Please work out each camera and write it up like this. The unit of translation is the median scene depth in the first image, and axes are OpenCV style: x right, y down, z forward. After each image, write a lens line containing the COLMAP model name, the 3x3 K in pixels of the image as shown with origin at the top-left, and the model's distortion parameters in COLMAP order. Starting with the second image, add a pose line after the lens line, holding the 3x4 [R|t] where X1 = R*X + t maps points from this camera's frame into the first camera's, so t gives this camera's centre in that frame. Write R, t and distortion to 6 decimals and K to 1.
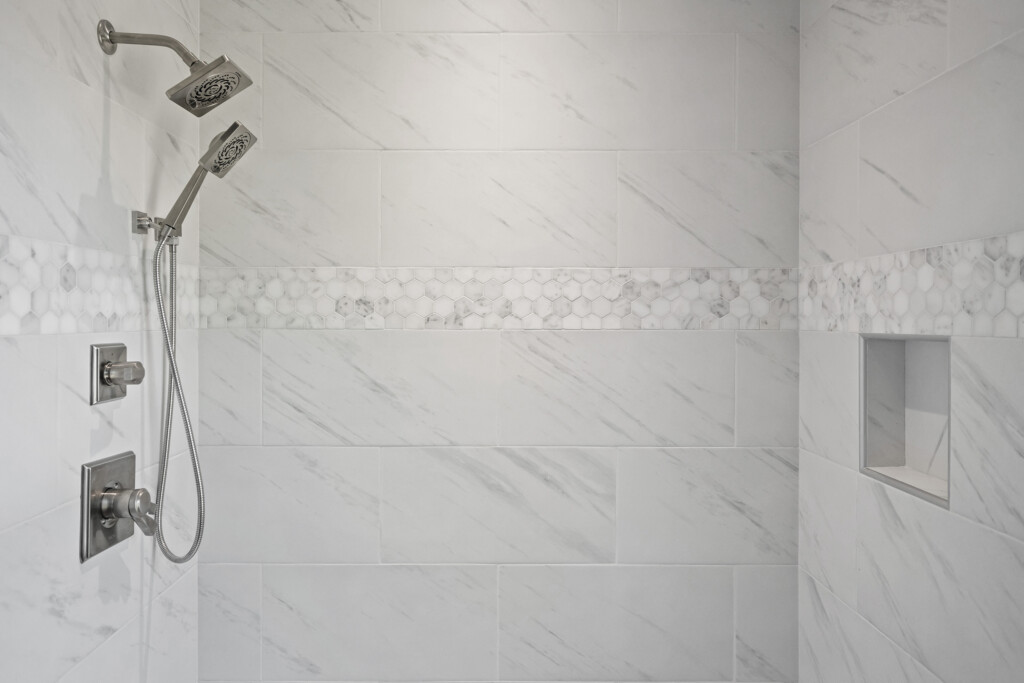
lens RADIAL K [[716.3, 0, 481.0], [0, 716.3, 314.8], [0, 0, 1]] dist [-0.004299, 0.000557]
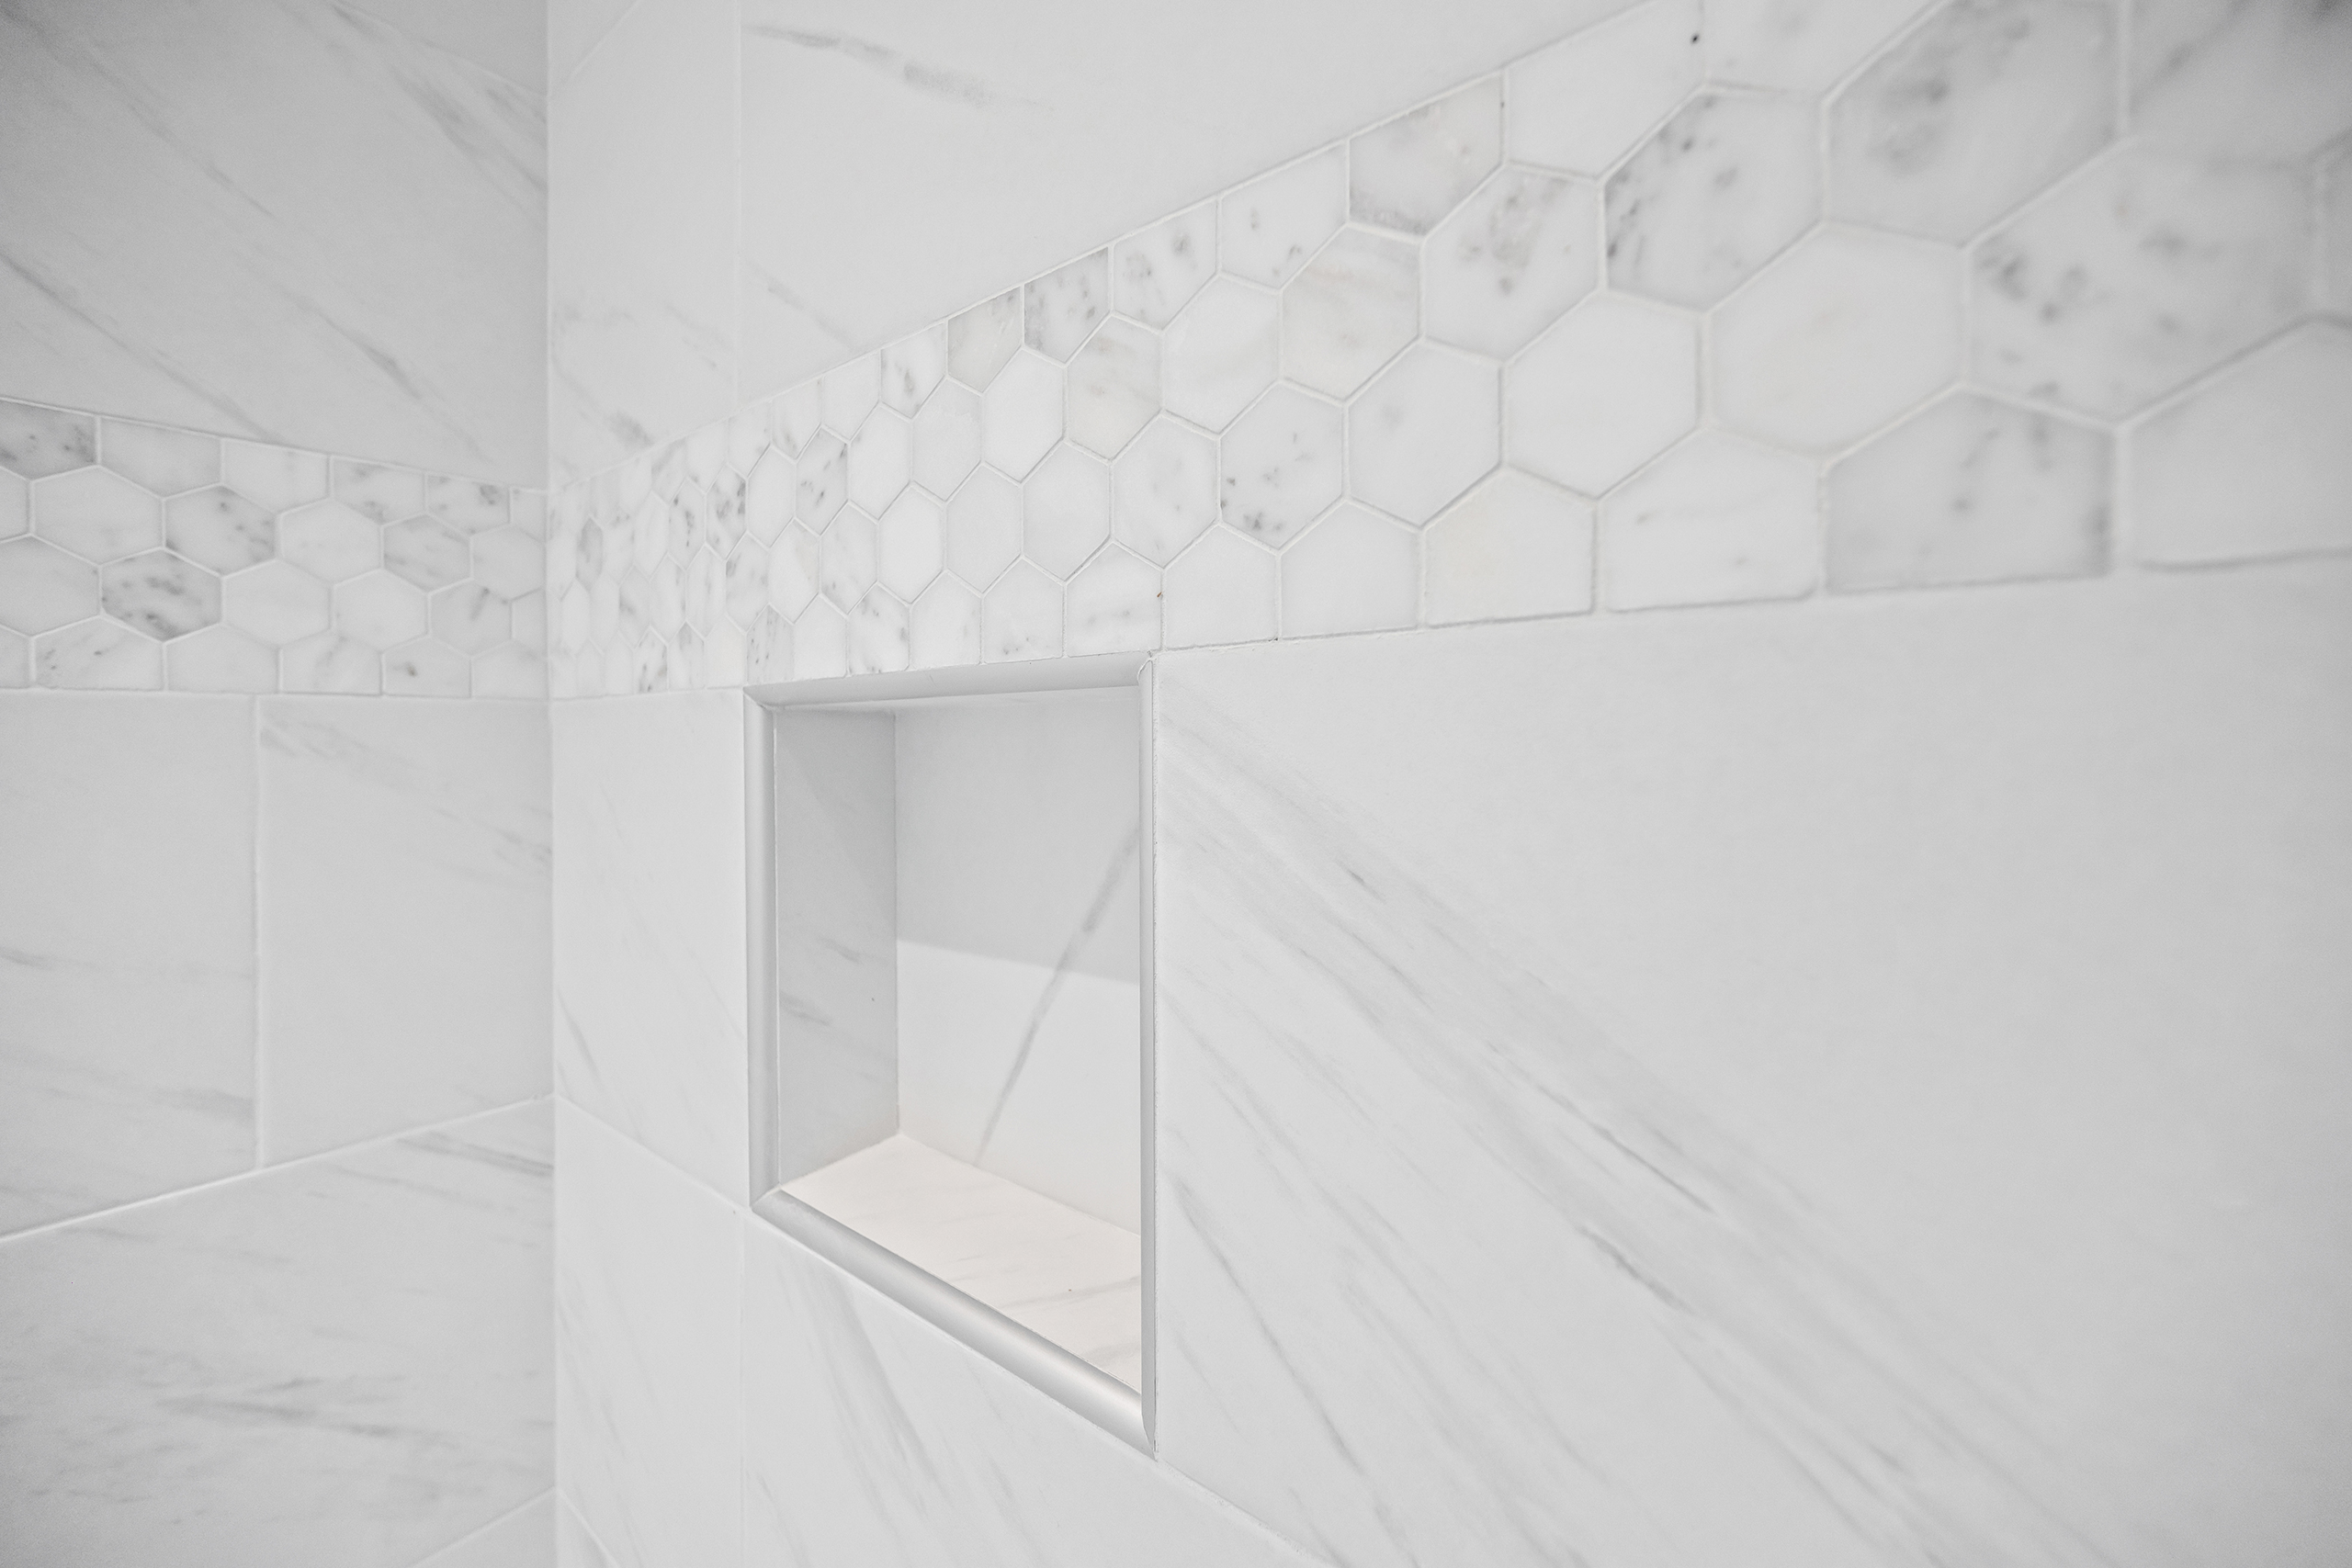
lens RADIAL K [[948.2, 0, 1190.2], [0, 948.2, 742.1], [0, 0, 1]] dist [-0.002568, -0.000679]
pose [[0.607437, -0.009095, 0.794316, 0.363902], [0.004343, 0.999958, 0.008128, 0.045471], [-0.794356, -0.001488, 0.607451, 0.682304]]
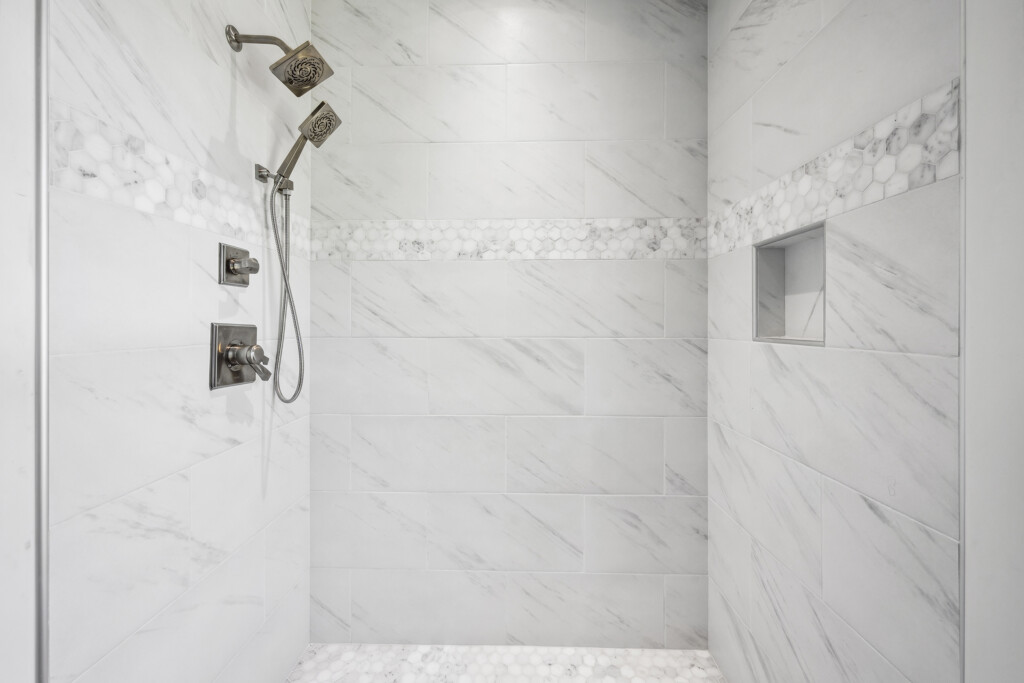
lens RADIAL K [[412.9, 0, 501.3], [0, 412.9, 322.2], [0, 0, 1]] dist [-0.002568, -0.000679]
pose [[0.999634, -0.001687, -0.027006, 0.047164], [0.001692, 0.999999, 0.000183, 0.188389], [0.027006, -0.000229, 0.999635, 0.161694]]
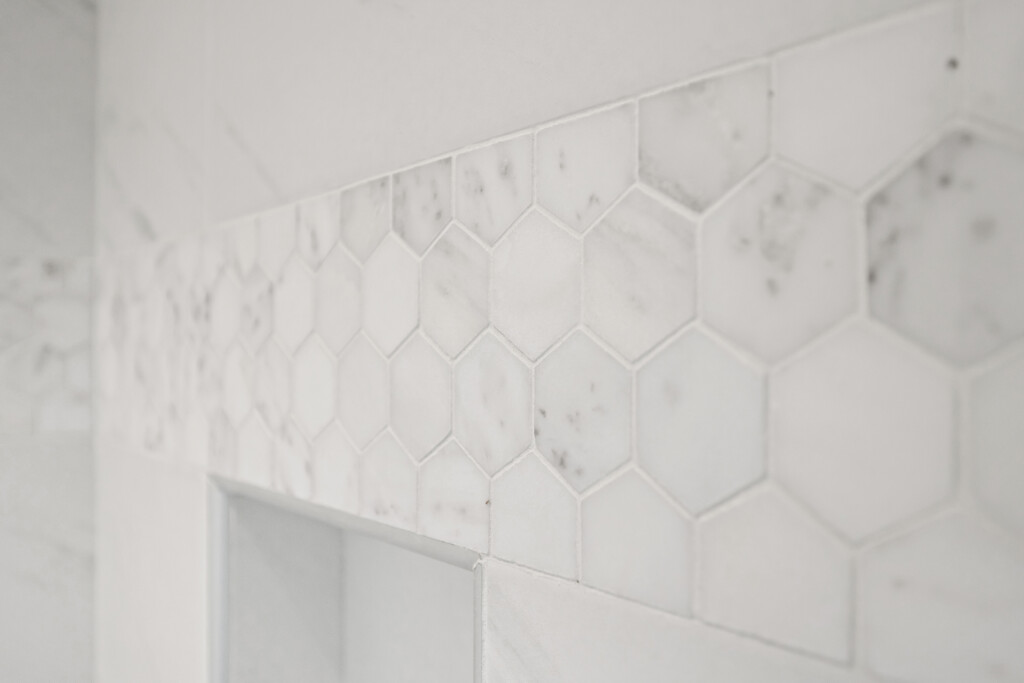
lens RADIAL K [[895.3, 0, 510.4], [0, 895.3, 339.4], [0, 0, 1]] dist [0.001762, -0.001284]
pose [[0.785049, 0.000492, 0.619433, 0.408992], [-0.000275, 1.000000, -0.000446, -0.031782], [-0.619433, 0.000180, 0.785049, 0.646571]]
